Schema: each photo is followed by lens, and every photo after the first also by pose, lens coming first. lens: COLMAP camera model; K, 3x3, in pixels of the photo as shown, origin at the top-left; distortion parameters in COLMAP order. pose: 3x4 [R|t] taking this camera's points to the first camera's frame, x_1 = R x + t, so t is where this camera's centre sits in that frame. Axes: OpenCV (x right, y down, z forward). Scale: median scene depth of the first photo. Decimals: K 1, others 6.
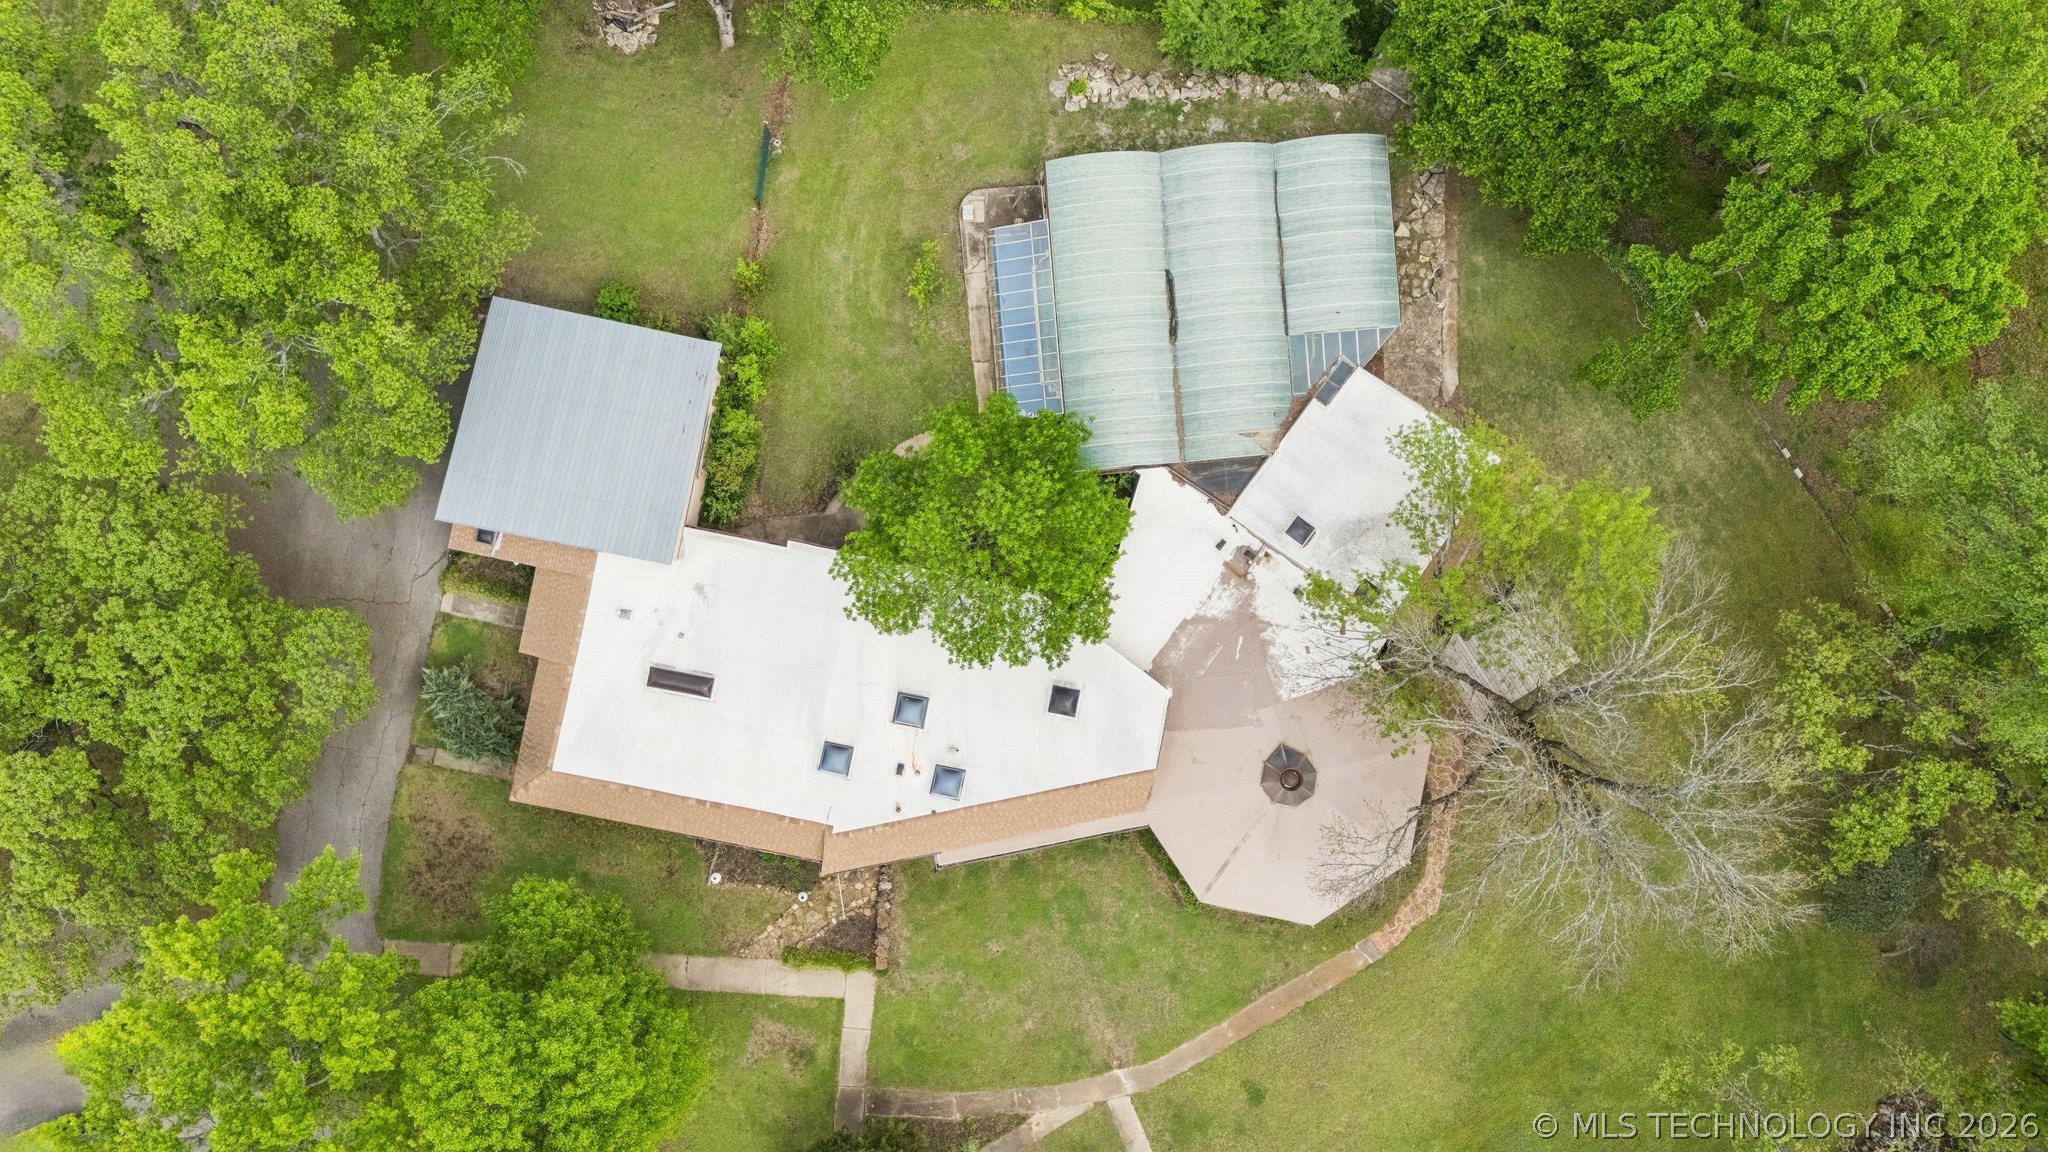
lens RADIAL K [[1330.4, 0, 1039.0], [0, 1330.4, 573.3], [0, 0, 1]] dist [0.032673, -0.002348]
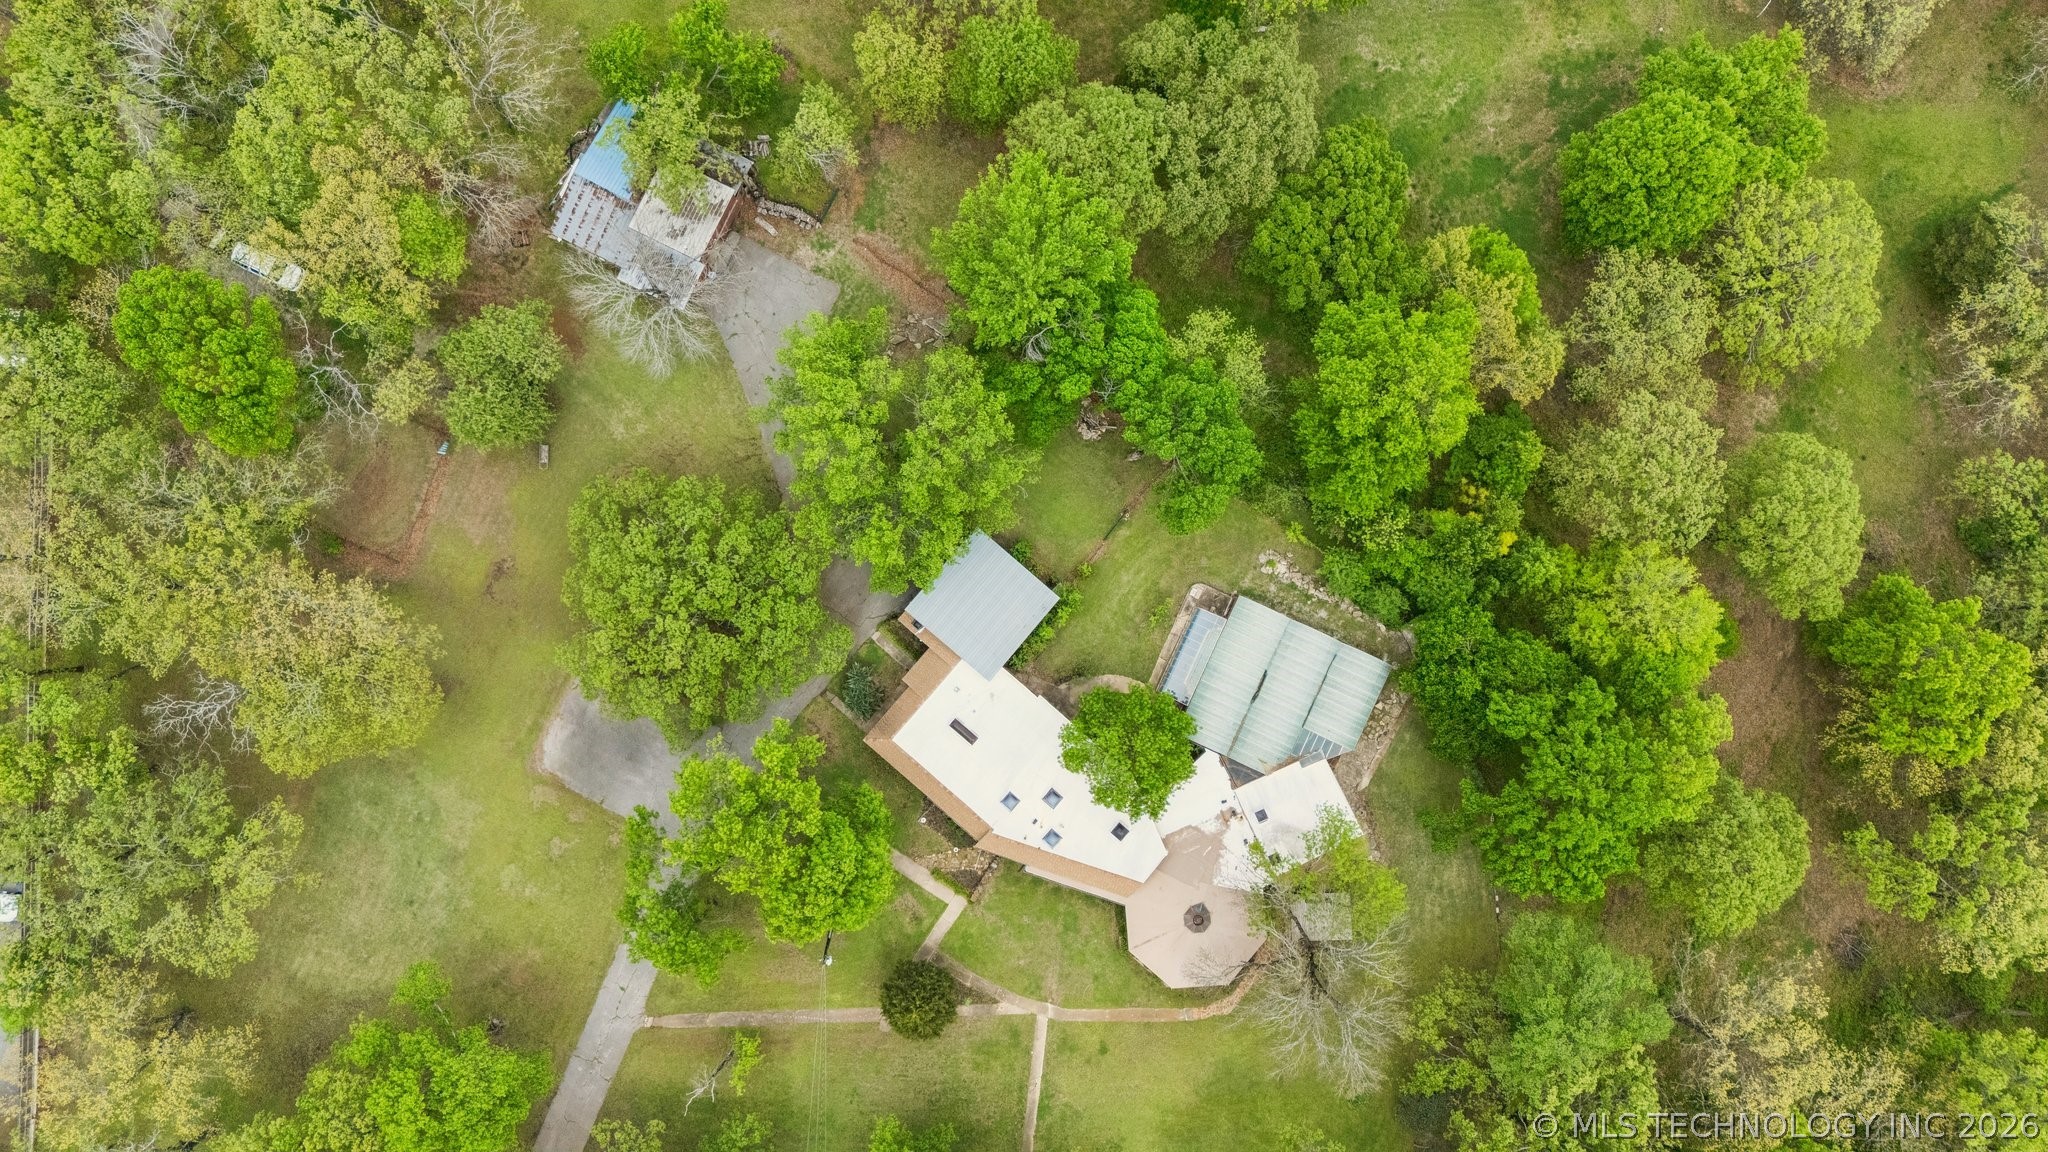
lens RADIAL K [[1330.4, 0, 1009.0], [0, 1330.4, 570.1], [0, 0, 1]] dist [0.032673, -0.002348]
pose [[0.871000, 0.491069, -0.014494, -0.295294], [-0.491271, 0.870806, -0.018691, -0.130965], [0.003443, 0.023401, 0.999720, -1.051628]]
